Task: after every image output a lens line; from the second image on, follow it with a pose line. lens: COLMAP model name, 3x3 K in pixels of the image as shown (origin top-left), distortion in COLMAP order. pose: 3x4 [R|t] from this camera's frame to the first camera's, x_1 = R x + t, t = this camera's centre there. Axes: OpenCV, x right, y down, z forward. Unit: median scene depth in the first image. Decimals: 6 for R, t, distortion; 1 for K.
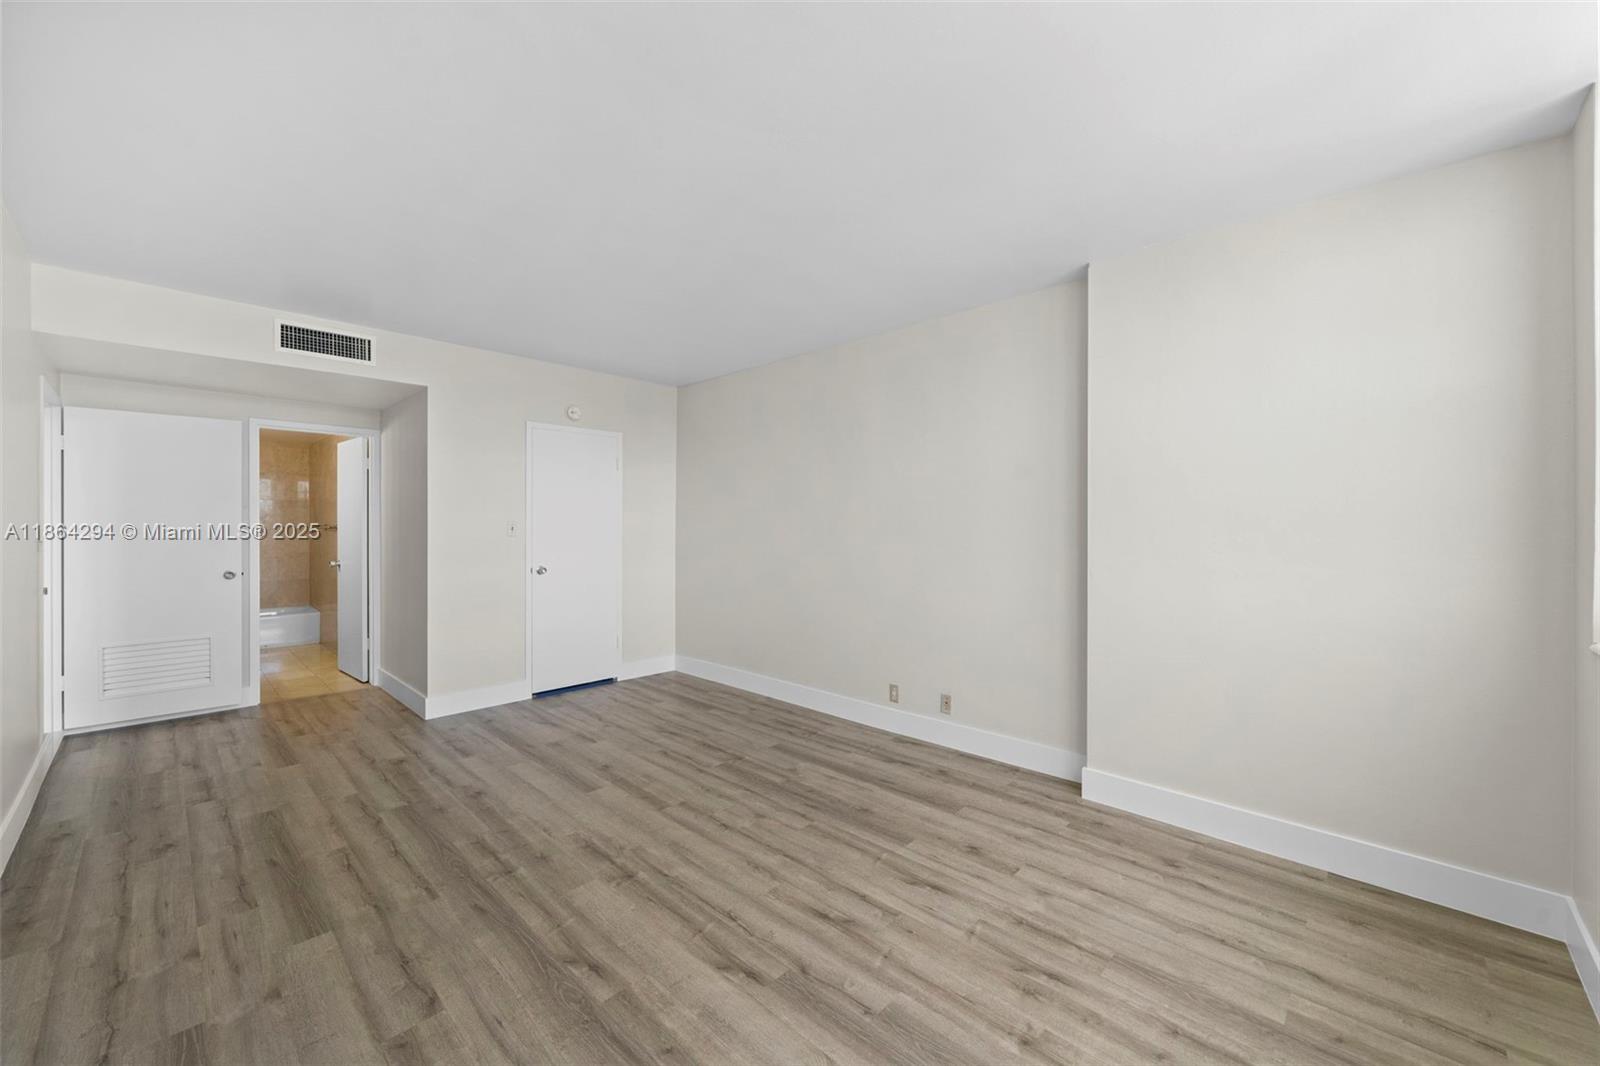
lens RADIAL K [[620.3, 0, 800.0], [0, 620.3, 533.0], [0, 0, 1]] dist [0.000261, 0.000063]
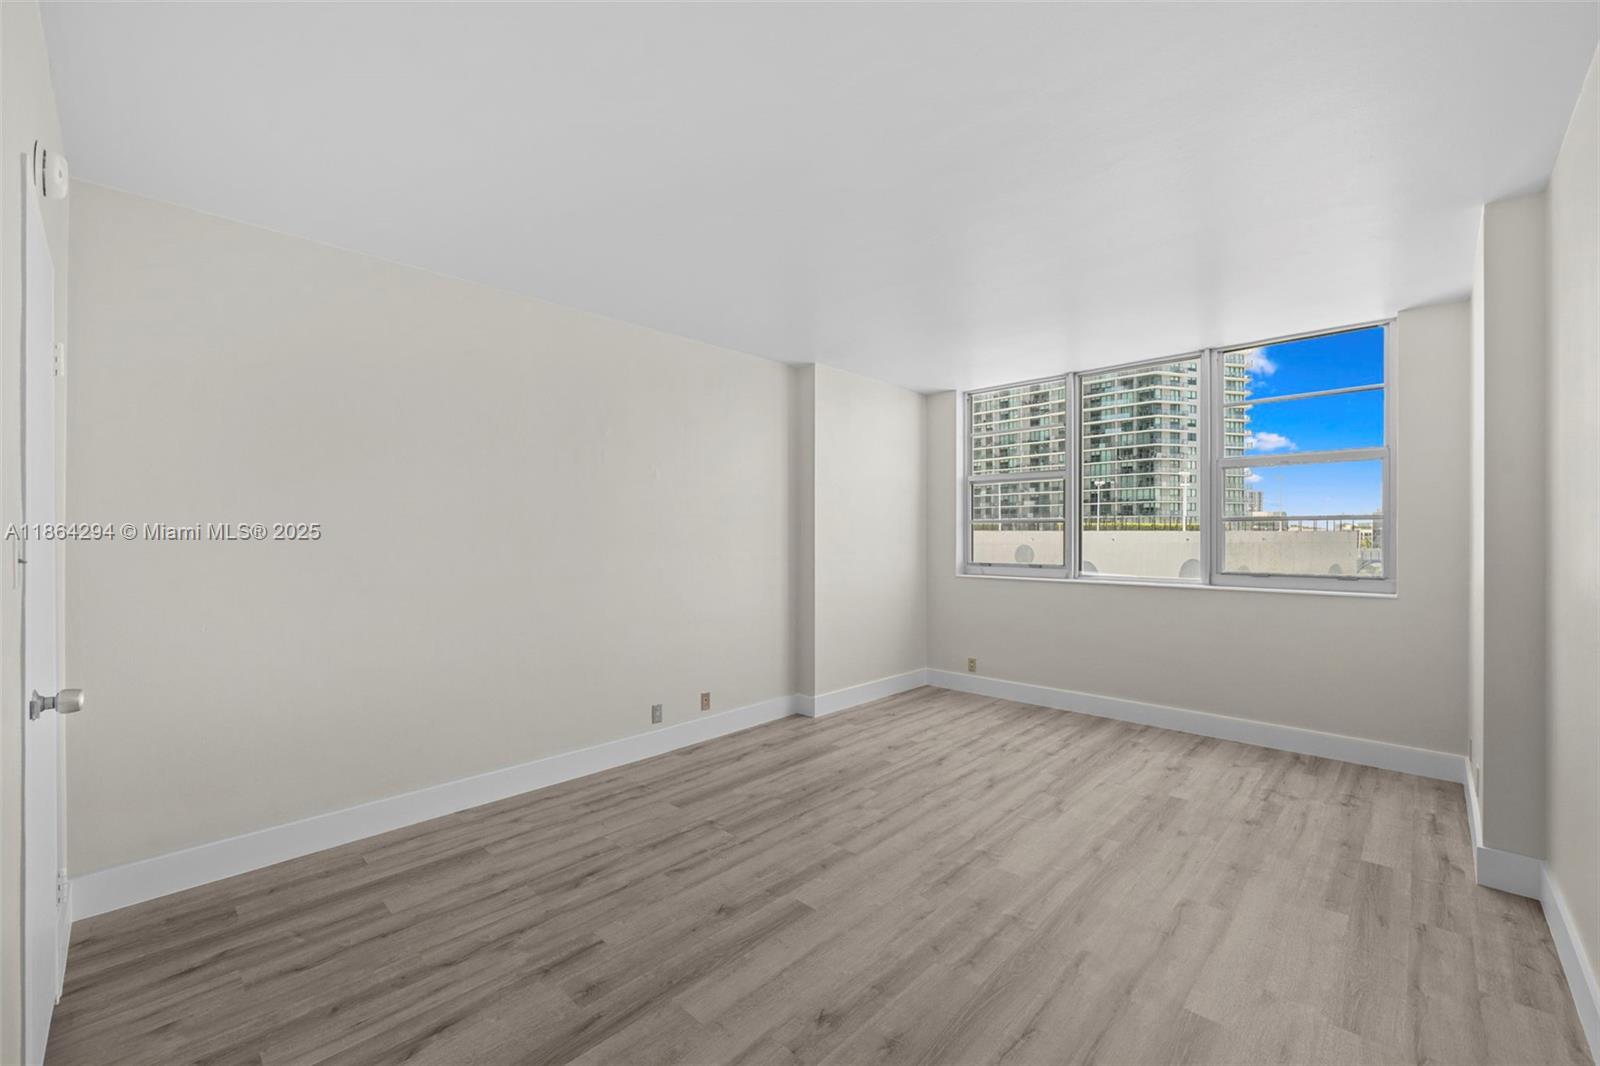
lens RADIAL K [[648.2, 0, 800.0], [0, 648.2, 533.0], [0, 0, 1]] dist [-0.001983, -0.000310]
pose [[-0.000217, 0.002642, 0.999996, -1.219221], [0.015010, 0.999884, -0.002638, -0.019215], [-0.999887, 0.015009, -0.000256, 1.120718]]
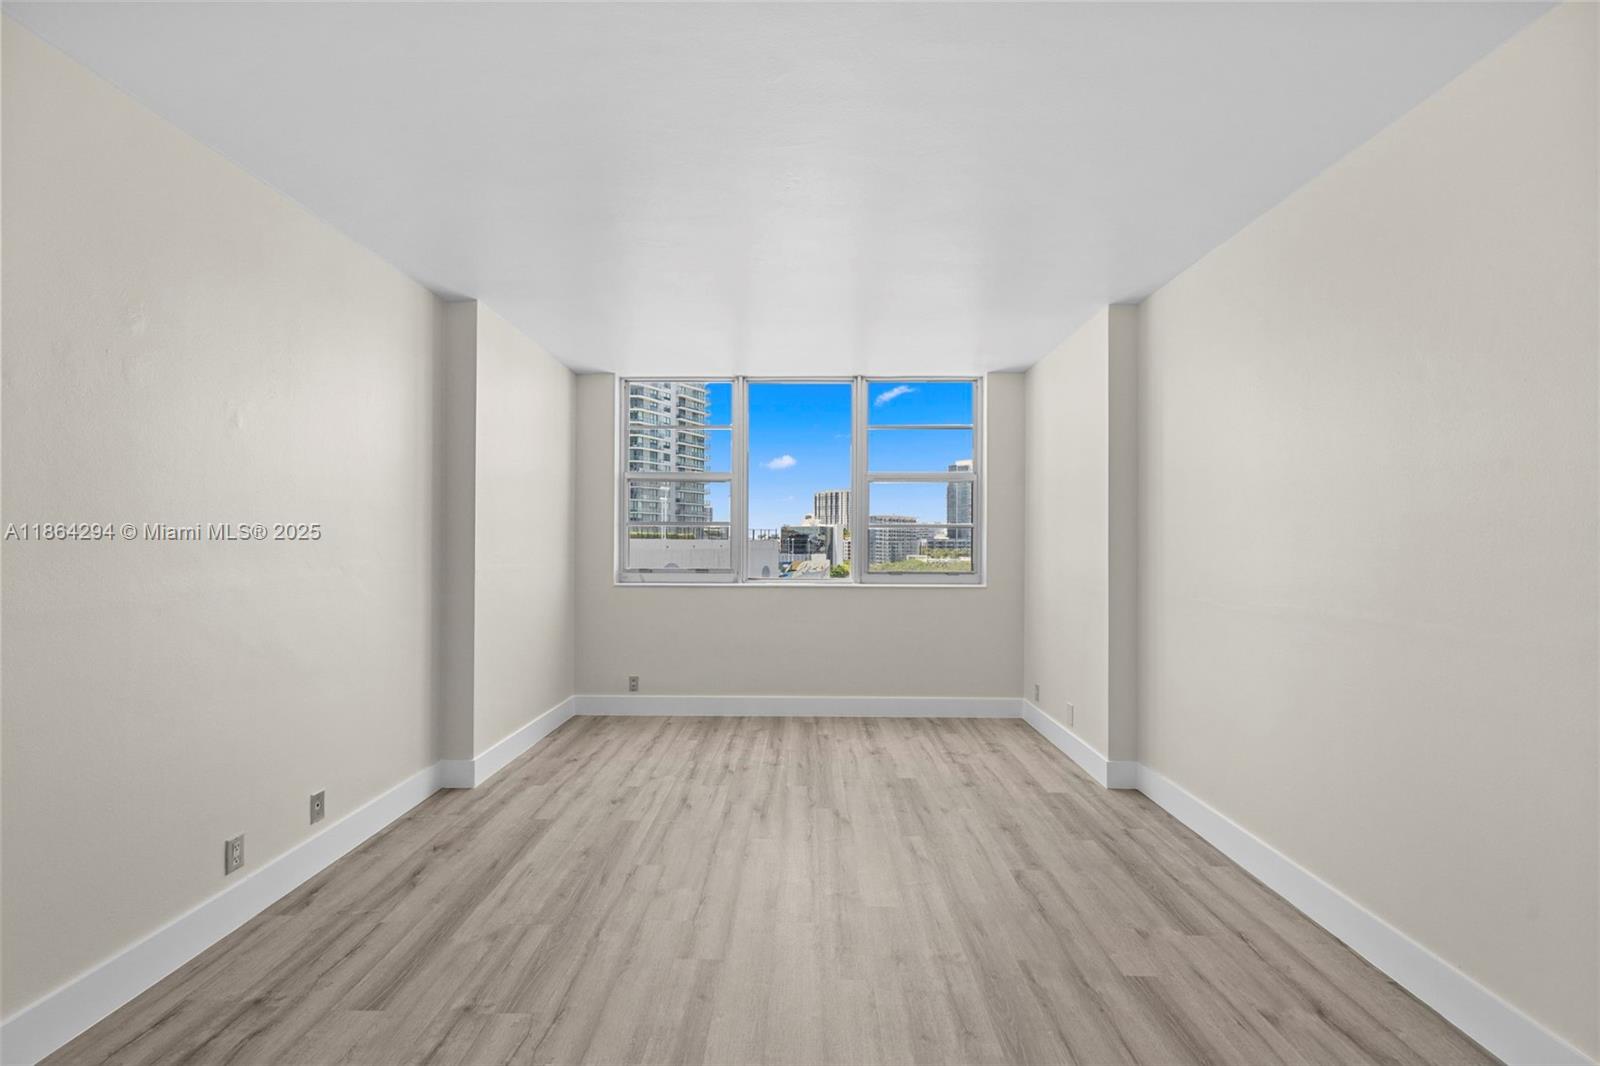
lens RADIAL K [[648.2, 0, 800.0], [0, 648.2, 533.0], [0, 0, 1]] dist [-0.001983, -0.000310]
pose [[-0.683201, 0.008127, 0.730185, -0.834437], [0.005549, 0.999967, -0.005938, -0.010888], [-0.730209, -0.000005, -0.683224, 1.478516]]
